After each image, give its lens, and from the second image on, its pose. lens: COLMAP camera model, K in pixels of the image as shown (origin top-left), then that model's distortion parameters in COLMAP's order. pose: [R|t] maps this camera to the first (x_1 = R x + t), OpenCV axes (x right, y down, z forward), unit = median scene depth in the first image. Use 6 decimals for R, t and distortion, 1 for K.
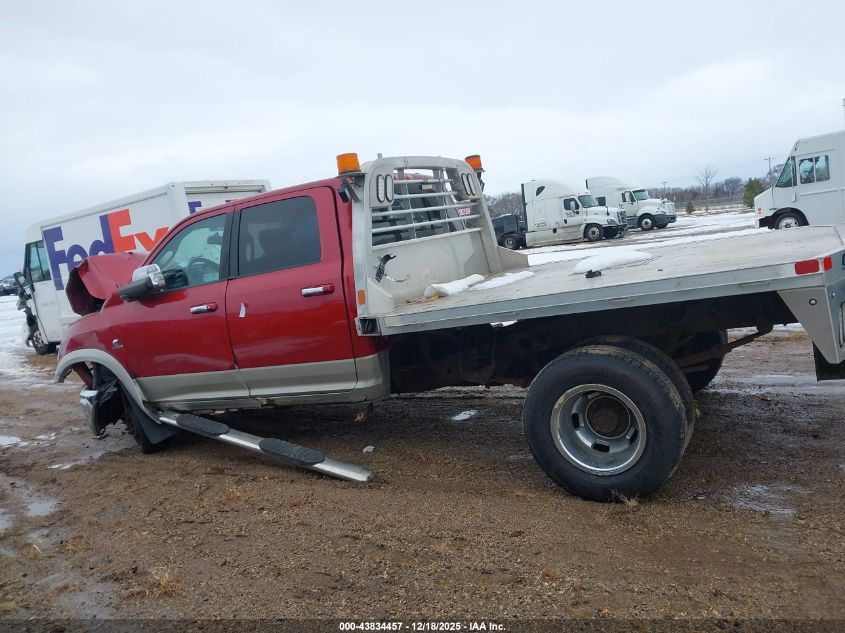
lens RADIAL K [[640.7, 0, 422.5], [0, 640.7, 316.5], [0, 0, 1]] dist [0.004463, -0.005323]
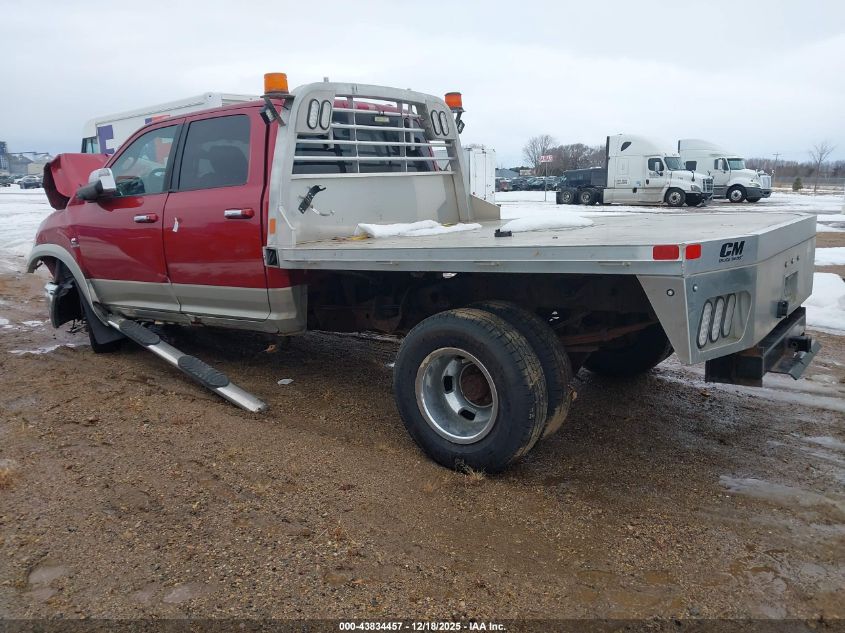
lens RADIAL K [[640.7, 0, 422.5], [0, 640.7, 316.5], [0, 0, 1]] dist [0.004463, -0.005323]
pose [[0.984714, 0.143312, -0.098992, 0.202363], [-0.133550, 0.986076, 0.099084, -0.017976], [0.111814, -0.084349, 0.990143, 0.046955]]
